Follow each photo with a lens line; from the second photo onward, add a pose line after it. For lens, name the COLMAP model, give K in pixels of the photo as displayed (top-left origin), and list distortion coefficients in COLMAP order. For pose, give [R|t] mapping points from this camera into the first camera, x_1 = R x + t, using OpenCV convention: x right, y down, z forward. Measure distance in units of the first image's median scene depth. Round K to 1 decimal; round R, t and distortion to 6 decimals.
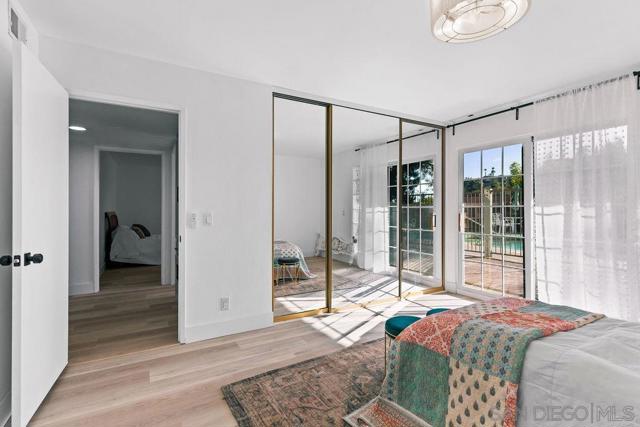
lens RADIAL K [[305.9, 0, 320.8], [0, 305.9, 209.5], [0, 0, 1]] dist [0.002373, 0.000378]
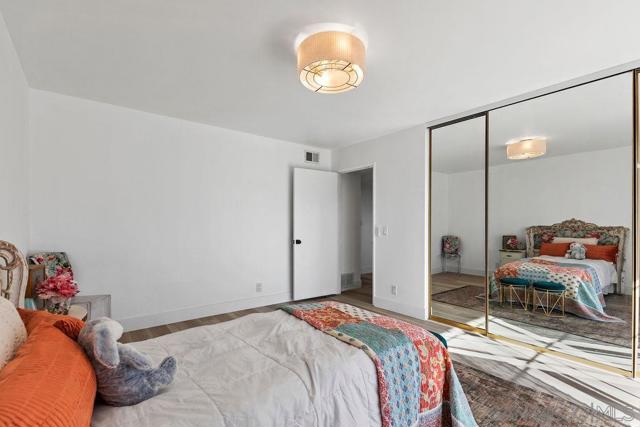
lens RADIAL K [[295.8, 0, 321.6], [0, 295.8, 224.0], [0, 0, 1]] dist [0.000901, 0.000119]
pose [[0.155096, -0.002703, -0.987896, 0.921413], [0.000029, 0.999996, -0.002732, 0.000291], [0.987899, 0.000395, 0.155095, 0.402233]]
